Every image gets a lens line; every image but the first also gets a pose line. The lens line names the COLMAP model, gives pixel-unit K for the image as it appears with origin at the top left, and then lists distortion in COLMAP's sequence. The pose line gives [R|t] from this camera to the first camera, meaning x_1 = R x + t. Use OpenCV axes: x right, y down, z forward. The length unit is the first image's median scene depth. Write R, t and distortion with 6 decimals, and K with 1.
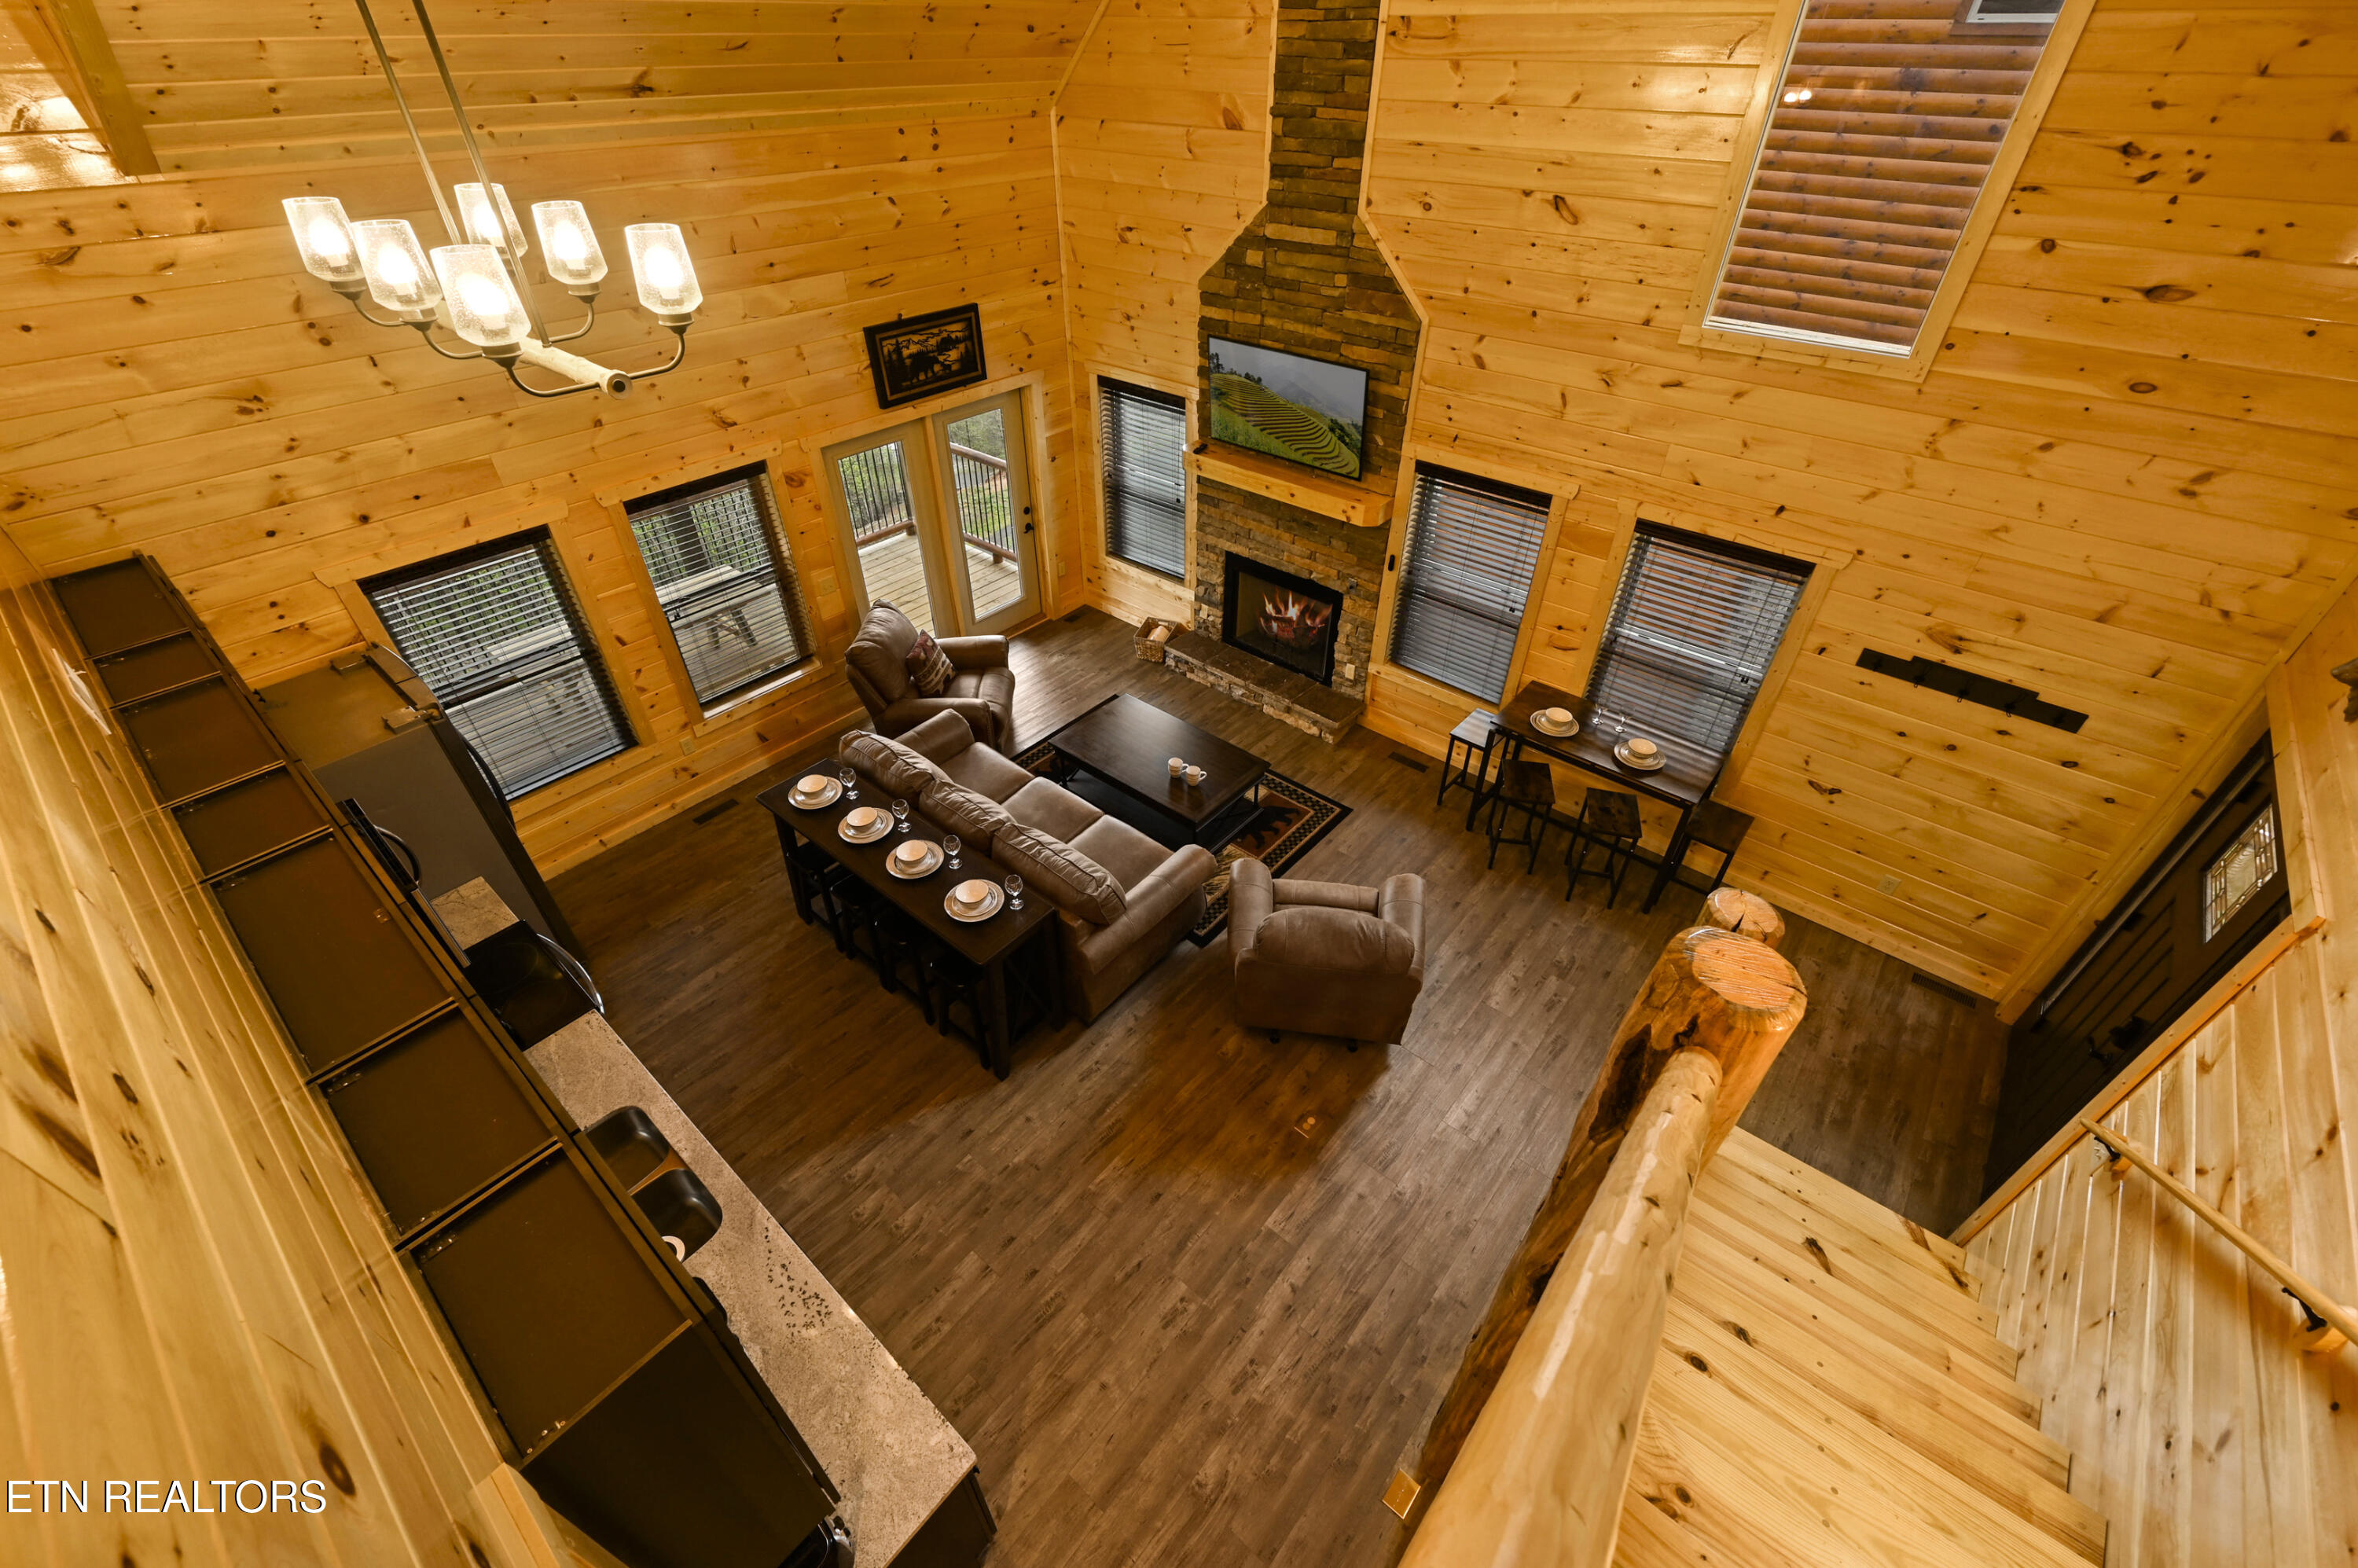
lens RADIAL K [[949.7, 0, 1175.8], [0, 949.7, 779.2], [0, 0, 1]] dist [-0.000895, -0.000014]
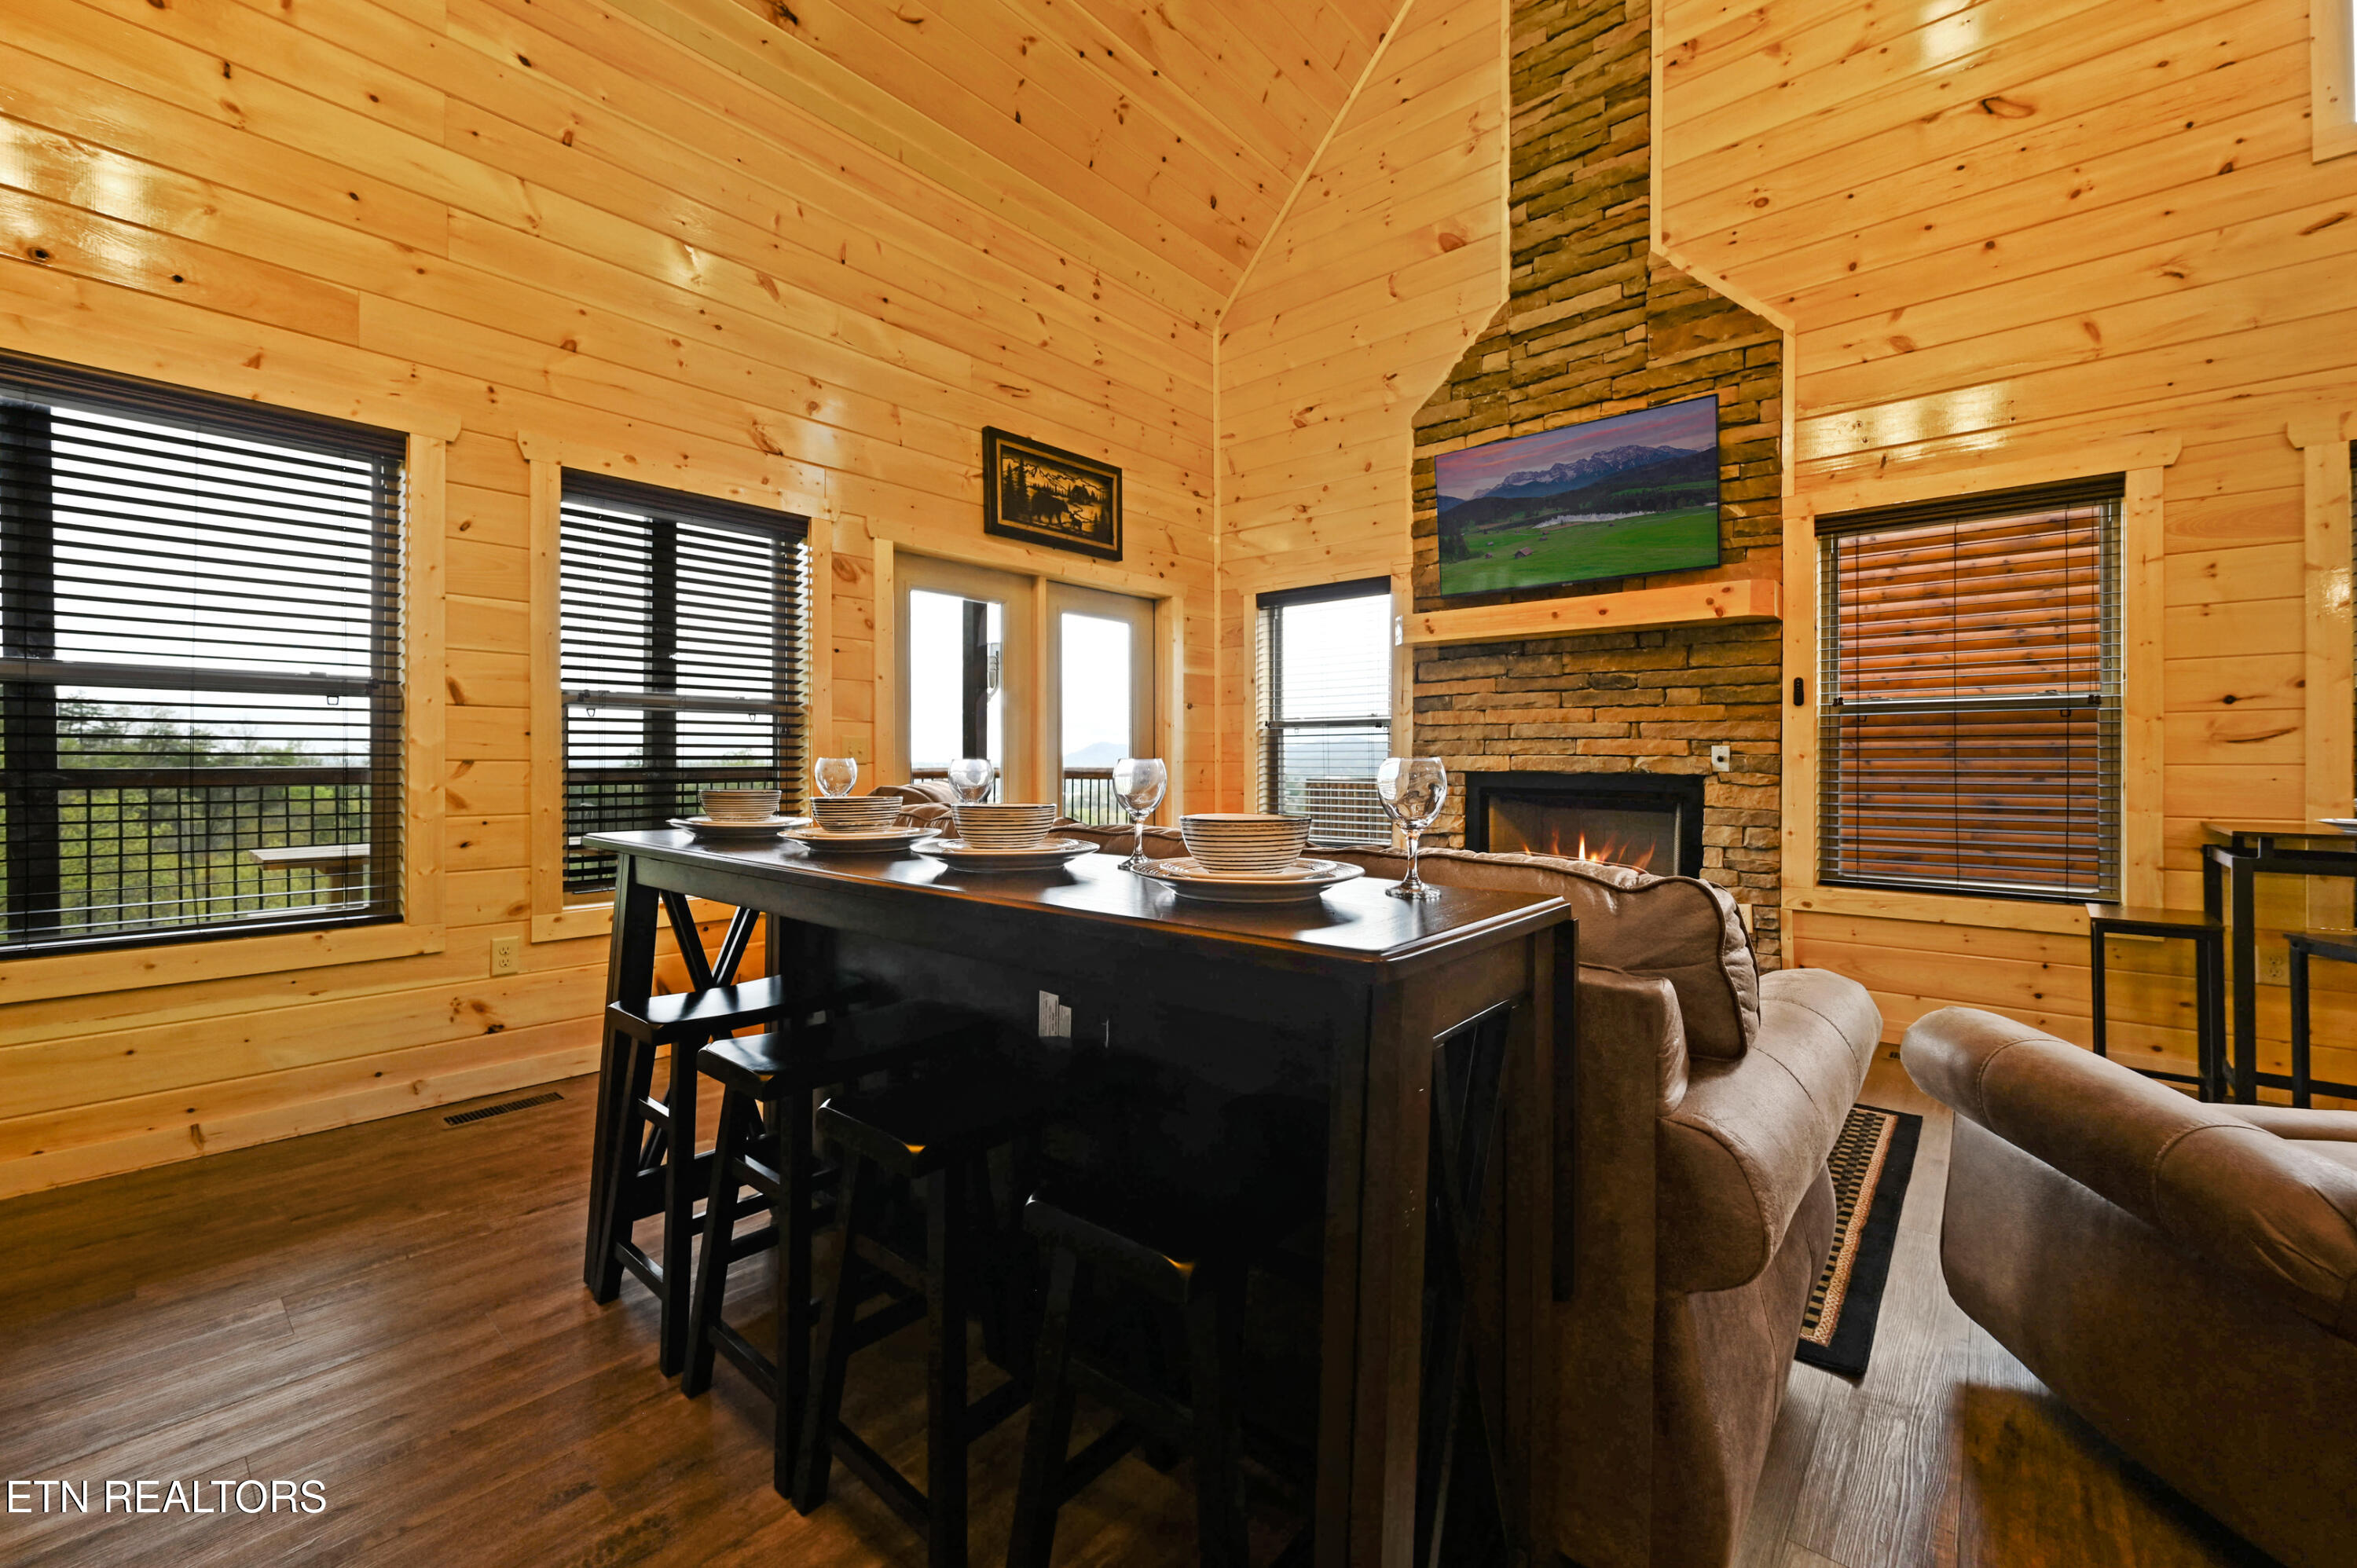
lens RADIAL K [[951.6, 0, 1169.8], [0, 951.6, 757.2], [0, 0, 1]] dist [-0.001164, 0.000134]
pose [[0.999853, -0.000081, -0.017153, -0.165555], [-0.010611, 0.782726, -0.622276, 0.189399], [0.013476, 0.622367, 0.782610, 0.565403]]
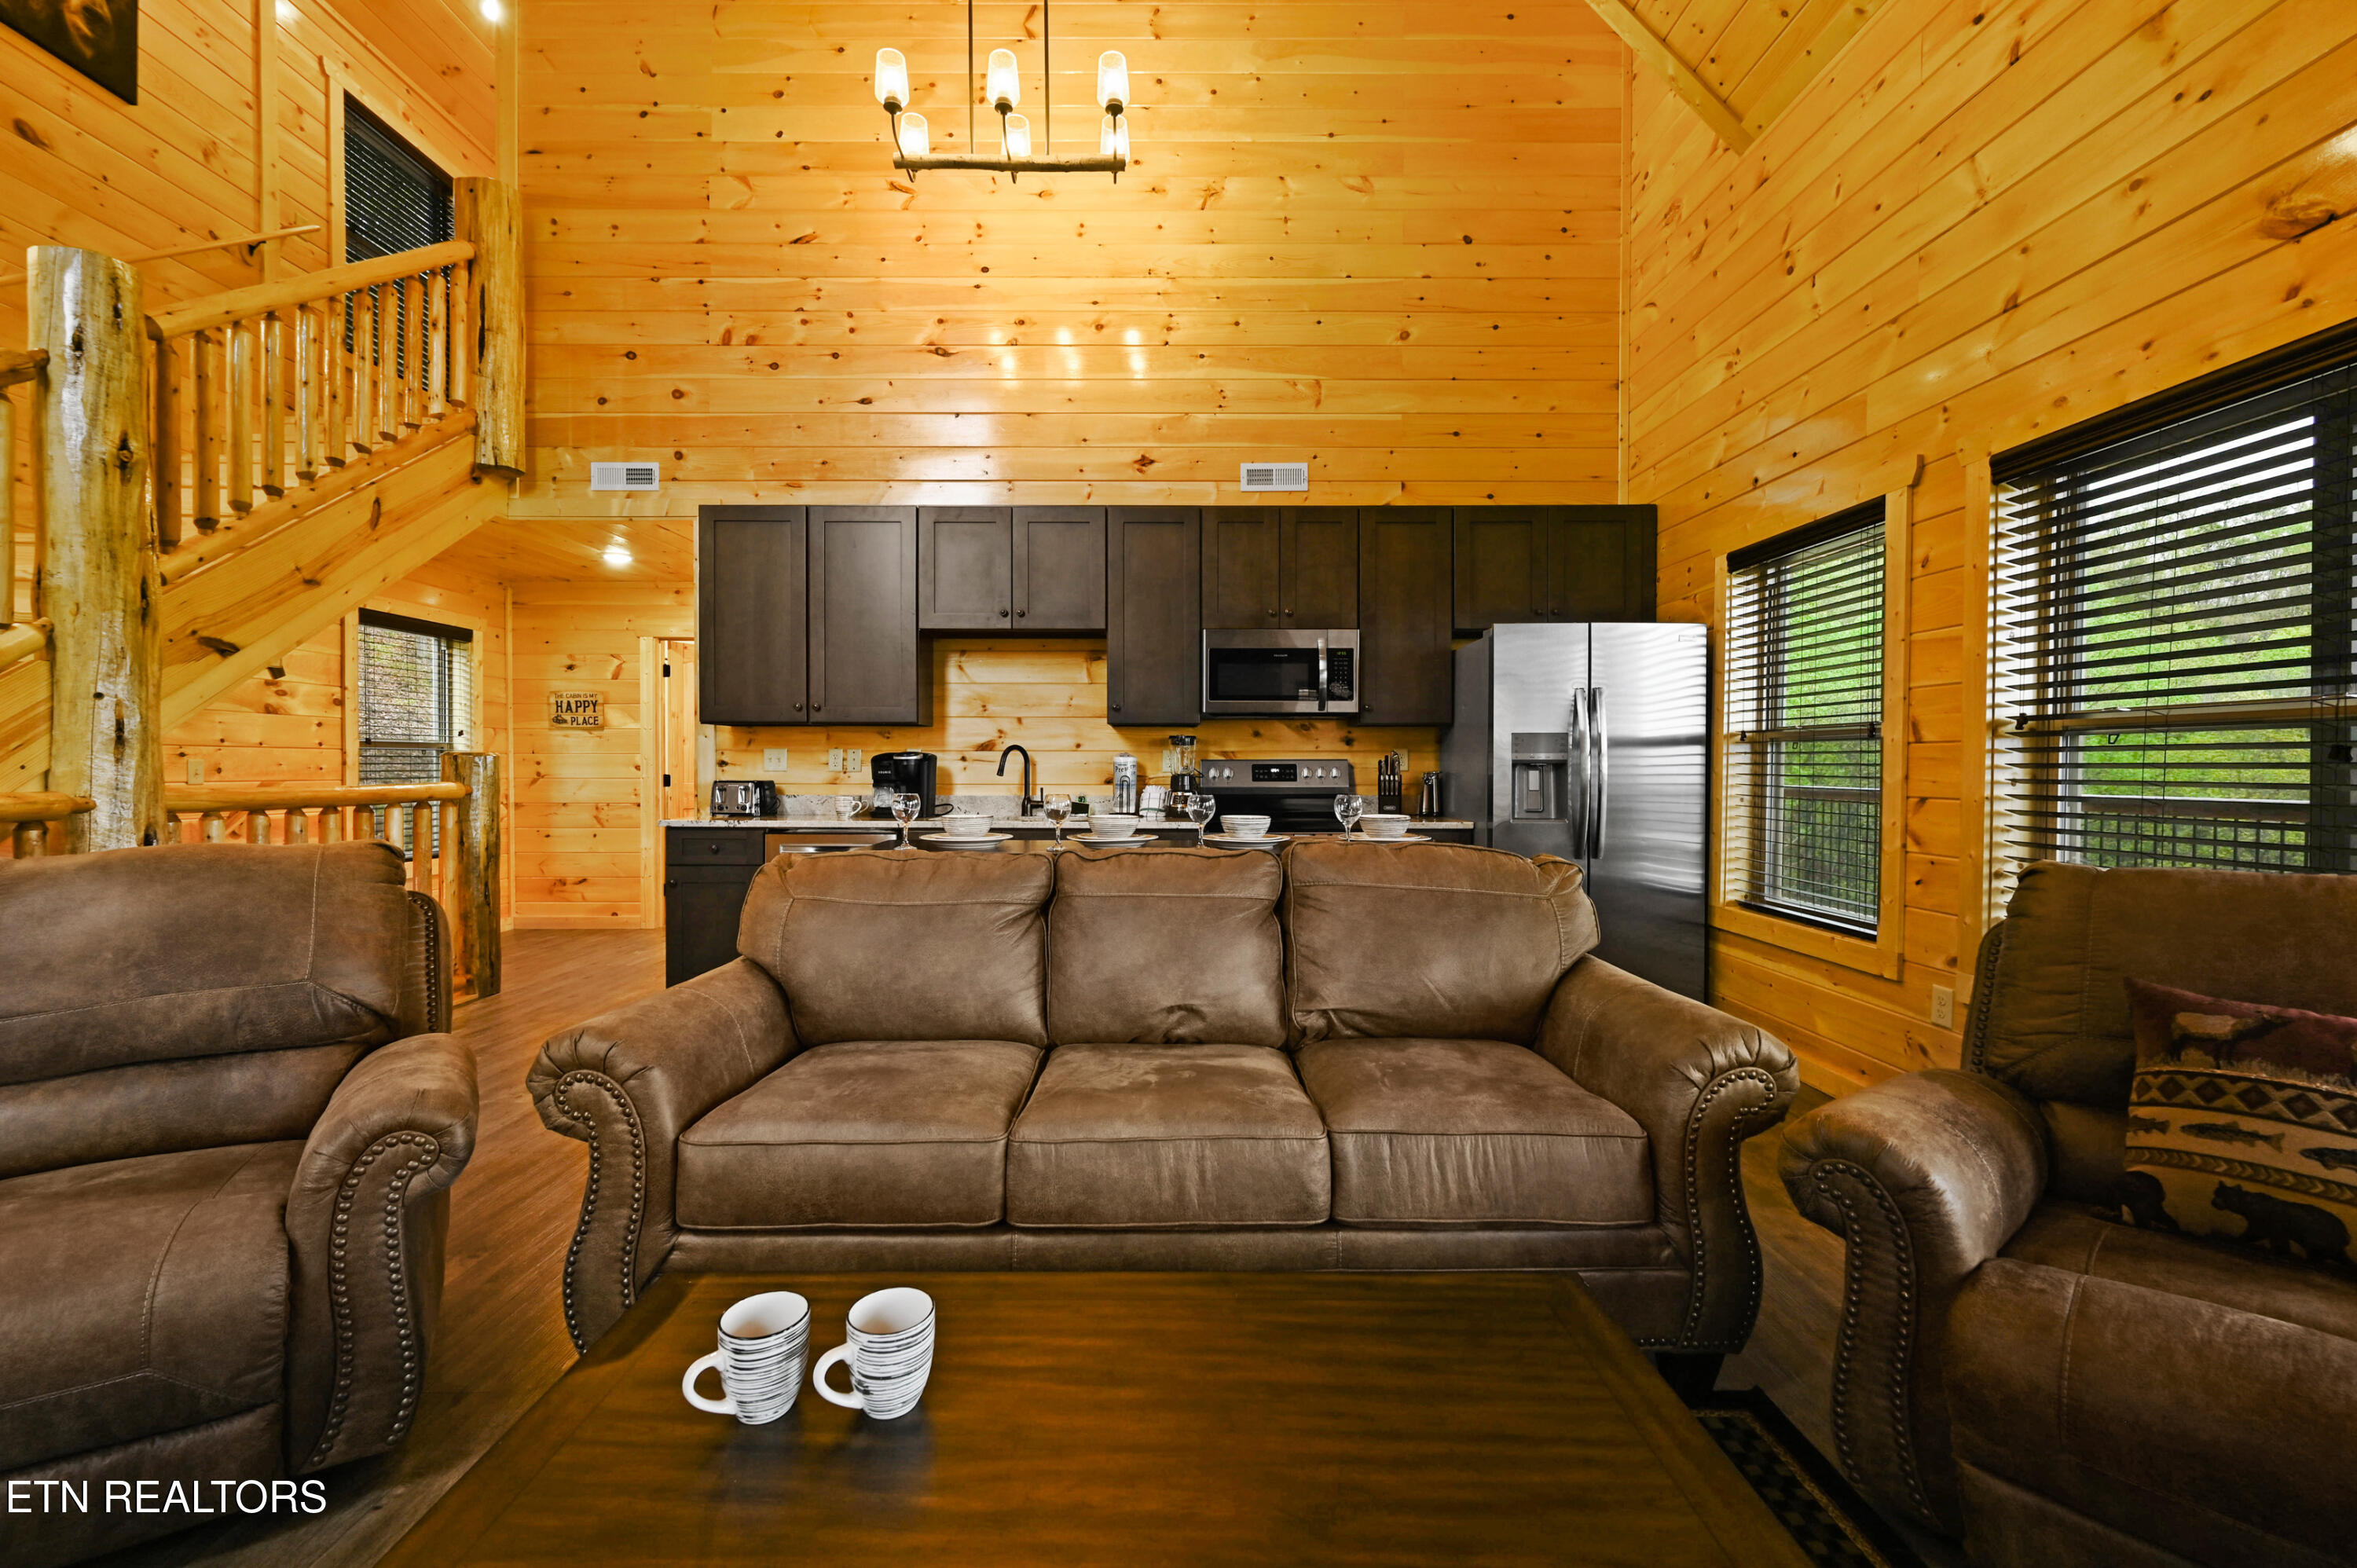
lens RADIAL K [[958.5, 0, 1180.2], [0, 958.5, 779.1], [0, 0, 1]] dist [-0.002622, 0.000338]
pose [[-0.754680, 0.003286, -0.656085, 0.071810], [-0.411441, 0.776553, 0.477160, -0.193080], [0.511052, 0.630043, -0.584697, 1.028373]]
